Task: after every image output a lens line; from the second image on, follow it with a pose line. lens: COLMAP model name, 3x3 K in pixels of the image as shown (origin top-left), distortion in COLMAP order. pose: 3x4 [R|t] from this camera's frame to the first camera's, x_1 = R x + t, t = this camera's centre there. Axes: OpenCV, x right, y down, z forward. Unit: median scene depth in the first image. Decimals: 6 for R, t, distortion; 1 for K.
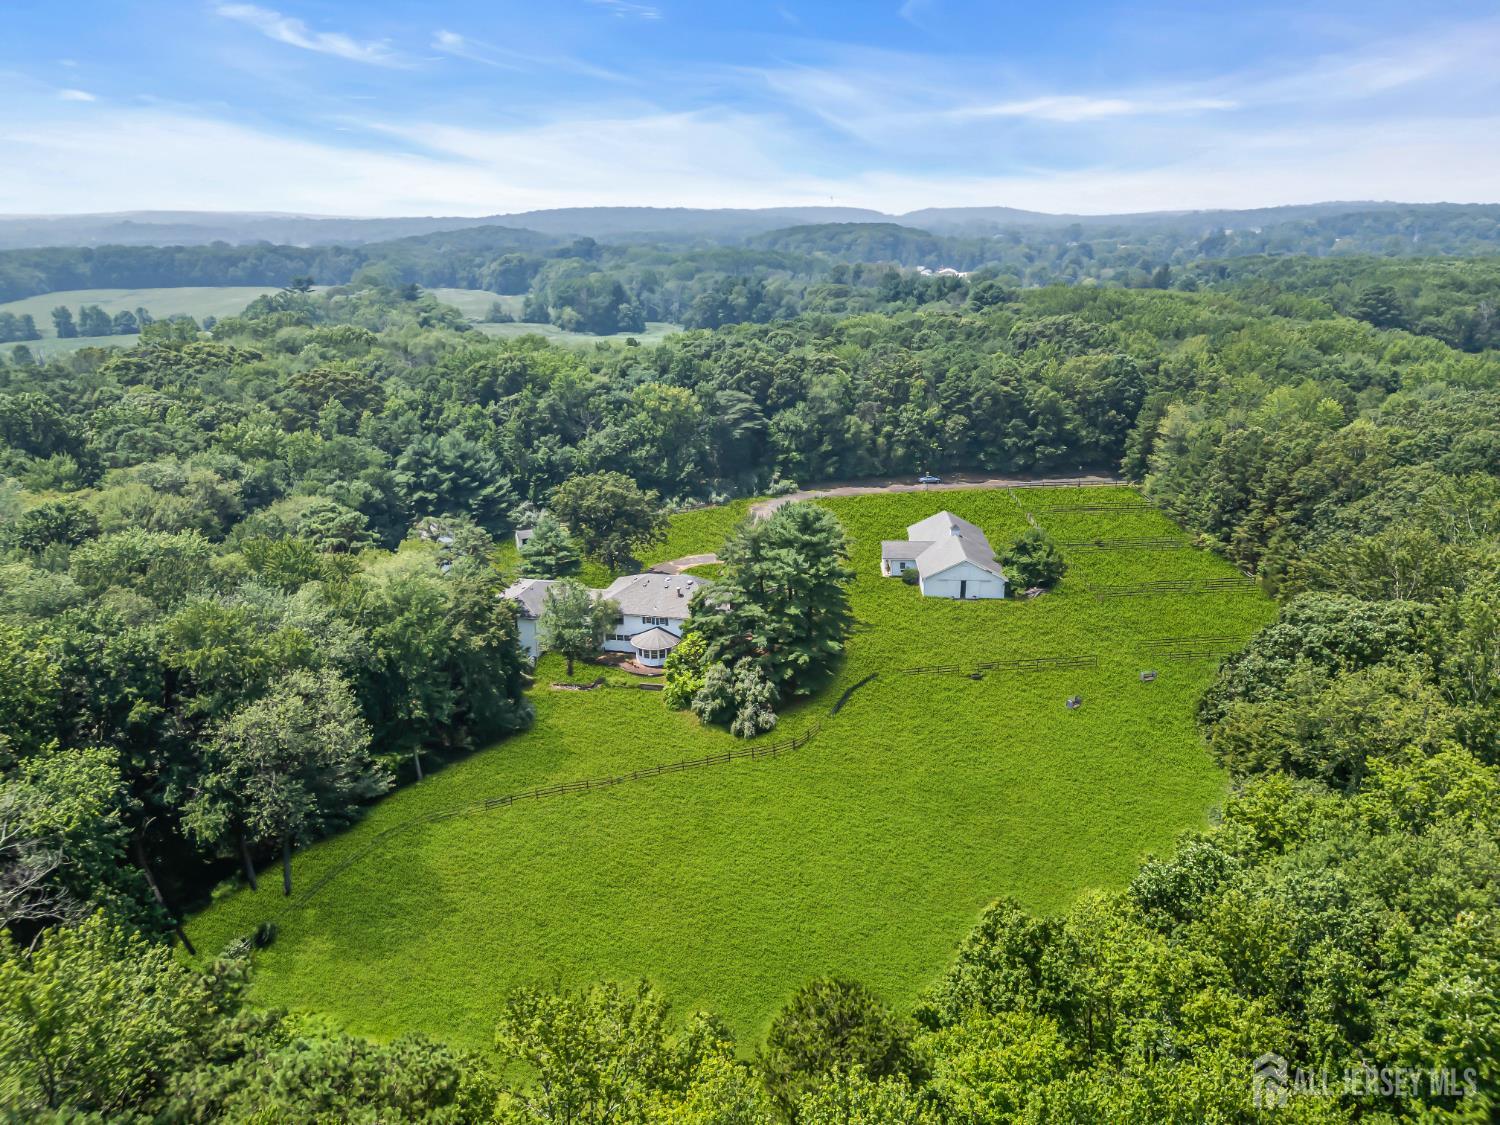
lens RADIAL K [[1044.4, 0, 750.0], [0, 1044.4, 562.5], [0, 0, 1]] dist [0.103214, -0.122432]
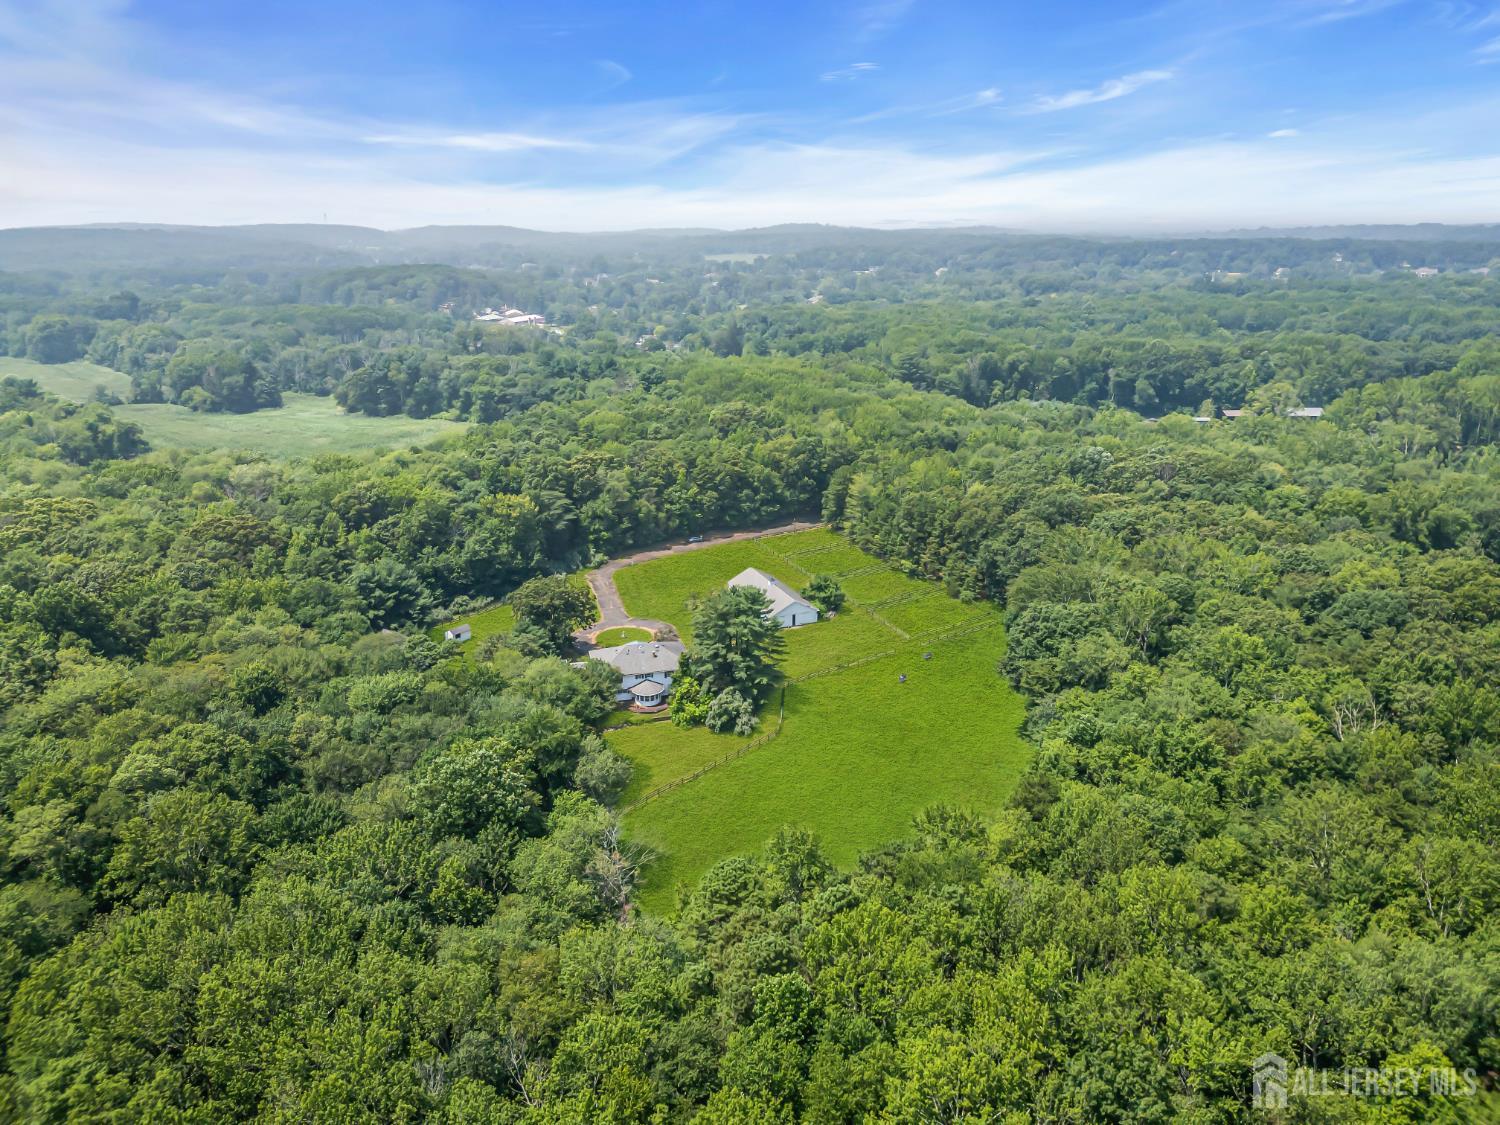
lens RADIAL K [[1044.4, 0, 750.0], [0, 1044.4, 562.5], [0, 0, 1]] dist [0.103214, -0.122432]
pose [[0.899207, -0.135739, 0.415935, -0.368639], [0.139559, 0.989983, 0.021365, -0.076732], [-0.414669, 0.038836, 0.909143, -0.284789]]
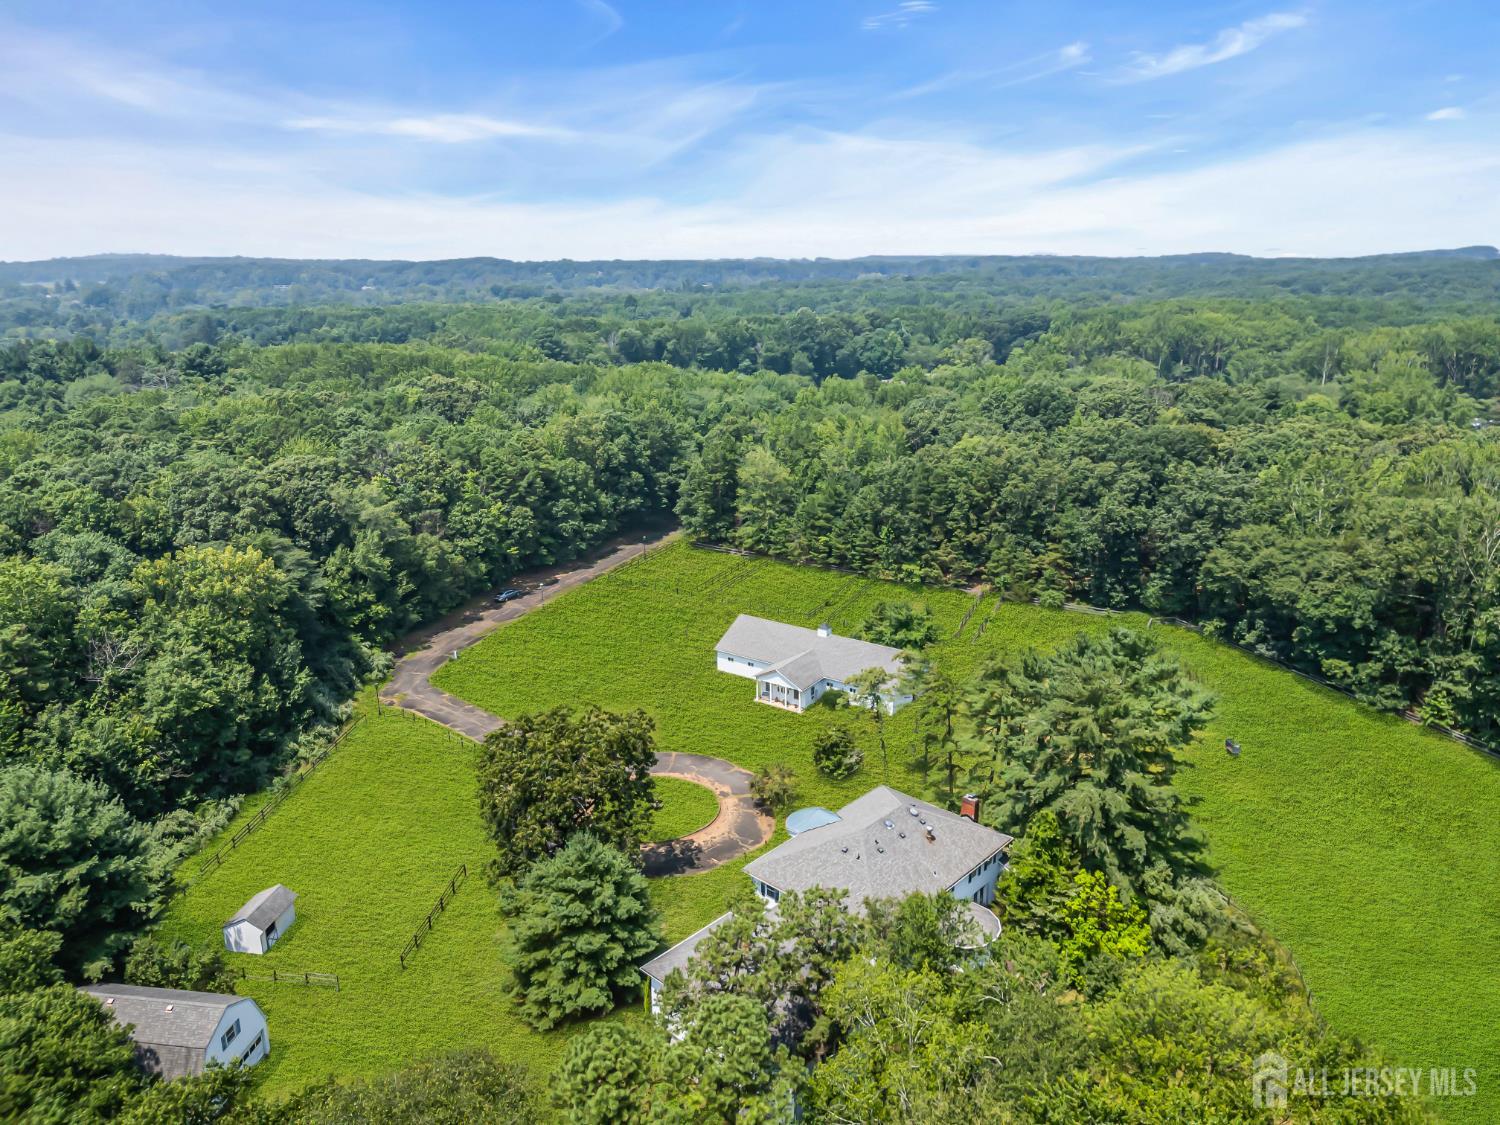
lens RADIAL K [[1044.4, 0, 750.0], [0, 1044.4, 562.5], [0, 0, 1]] dist [0.103214, -0.122432]
pose [[0.515993, -0.232632, 0.824399, -0.402419], [0.271702, 0.957168, 0.100038, -0.145162], [-0.812360, 0.172372, 0.557098, 0.477819]]
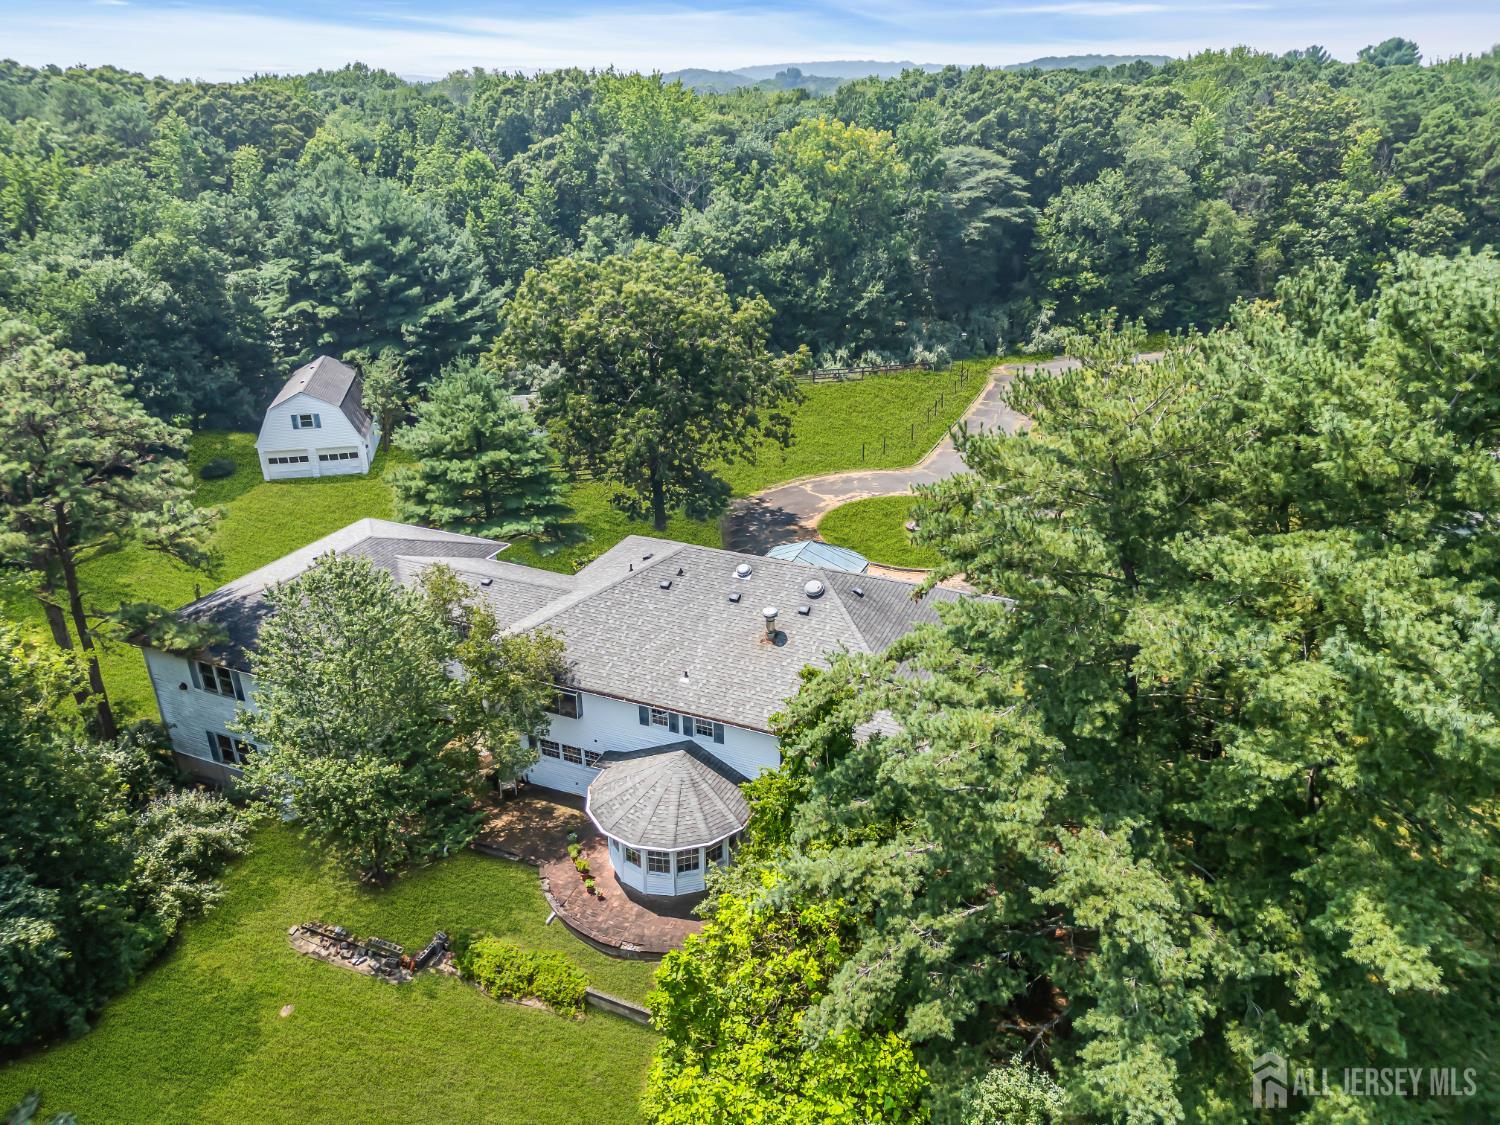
lens RADIAL K [[1048.9, 0, 745.2], [0, 1048.9, 560.3], [0, 0, 1]] dist [0.072498, -0.061625]
pose [[0.980254, 0.079389, -0.181104, -0.016657], [-0.060219, 0.992216, 0.109004, -0.013221], [0.188348, -0.095945, 0.977404, 0.484274]]
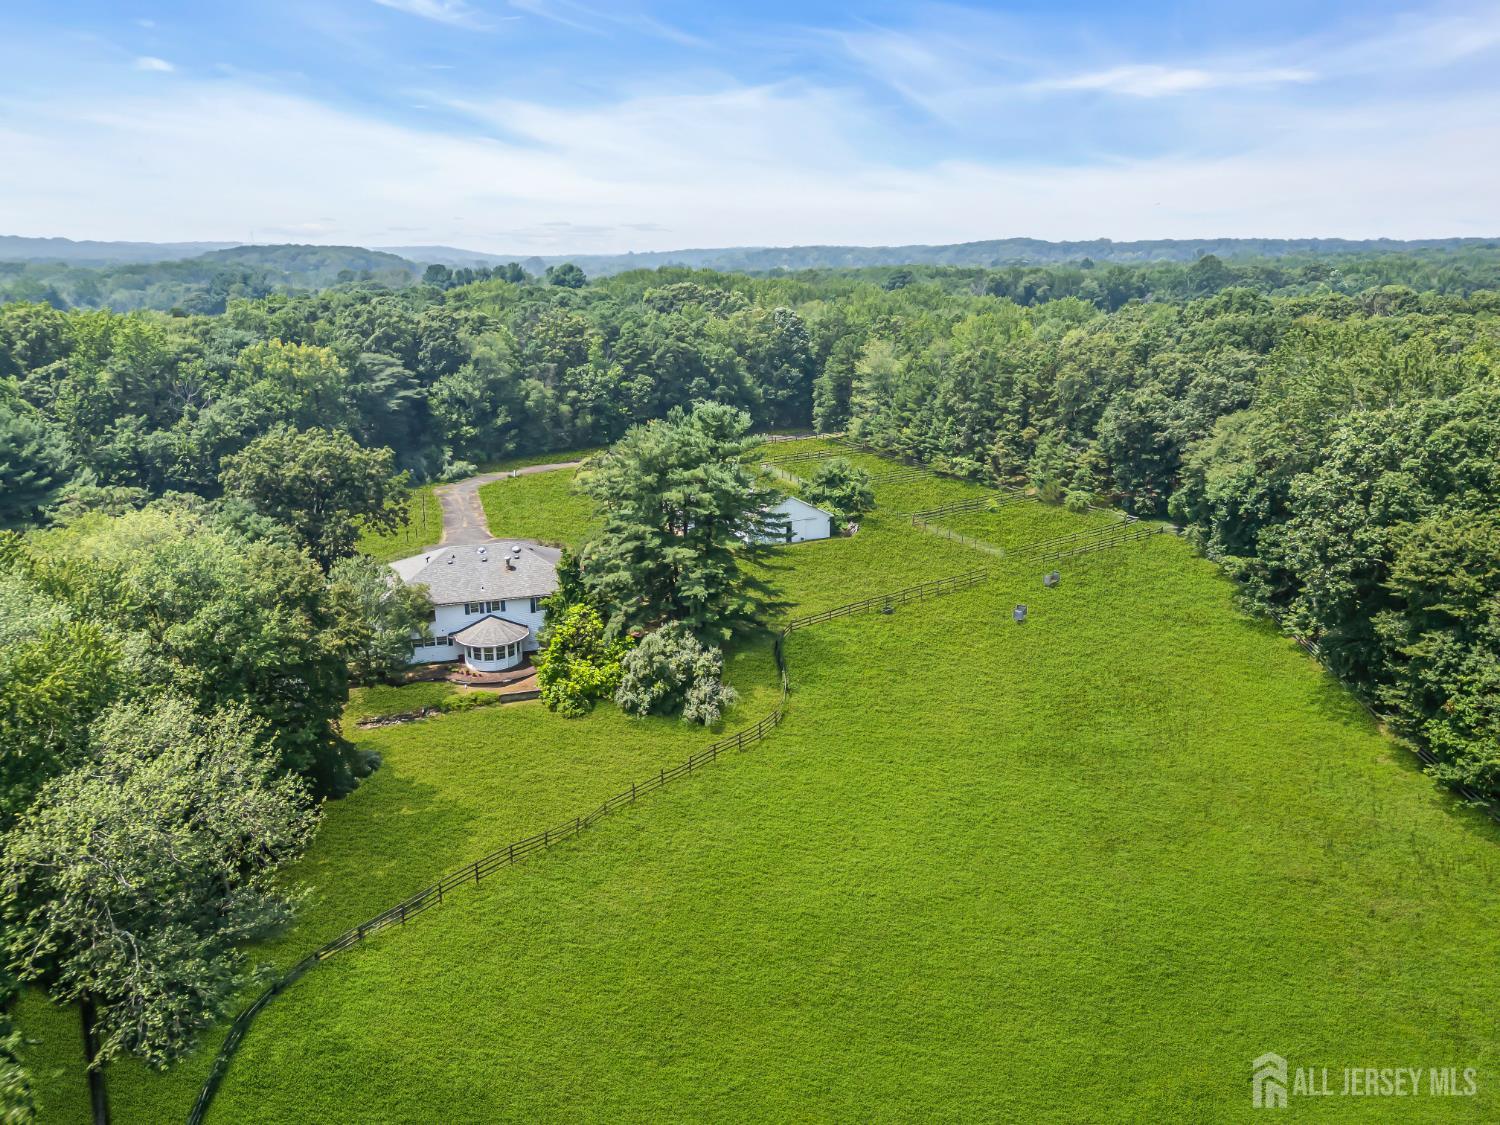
lens RADIAL K [[1044.4, 0, 750.0], [0, 1044.4, 562.5], [0, 0, 1]] dist [0.103214, -0.122432]
pose [[0.876309, -0.131672, 0.463405, -0.169443], [0.150004, 0.988682, -0.002737, 0.036295], [-0.457800, 0.071911, 0.886142, 0.201557]]
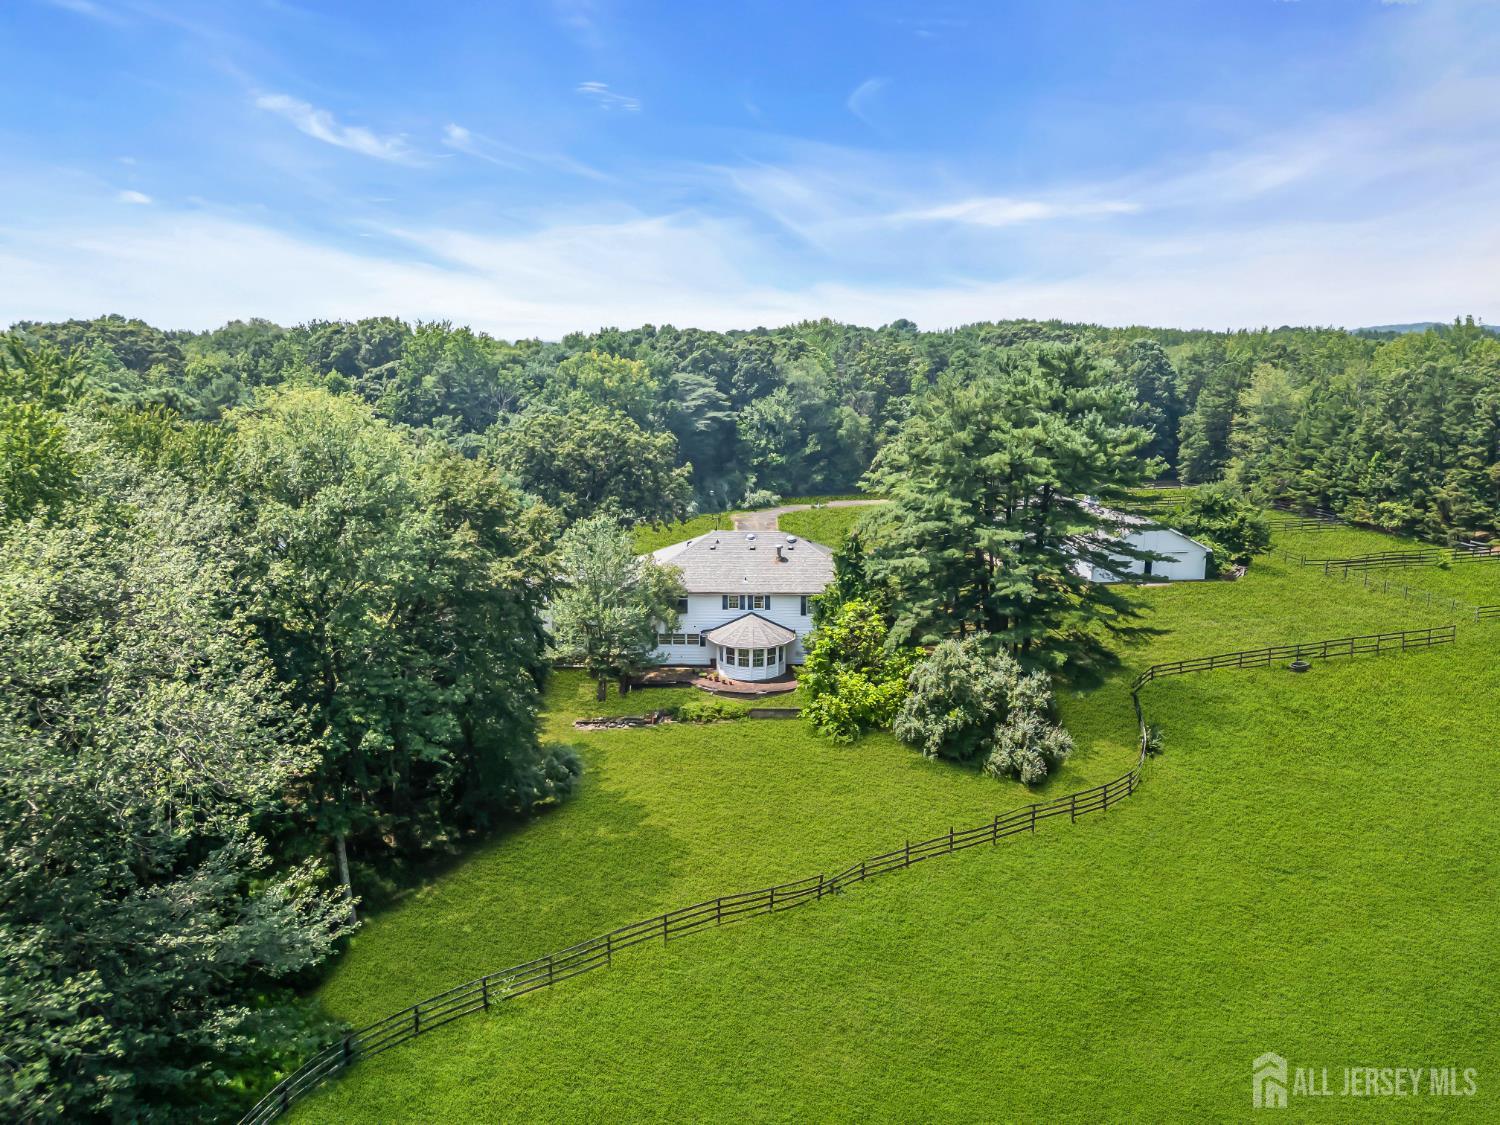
lens RADIAL K [[1044.4, 0, 750.0], [0, 1044.4, 562.5], [0, 0, 1]] dist [0.103214, -0.122432]
pose [[0.981857, -0.033861, 0.186576, -0.126931], [0.057266, 0.990936, -0.121520, 0.067926], [-0.180770, 0.129999, 0.974896, 0.303612]]
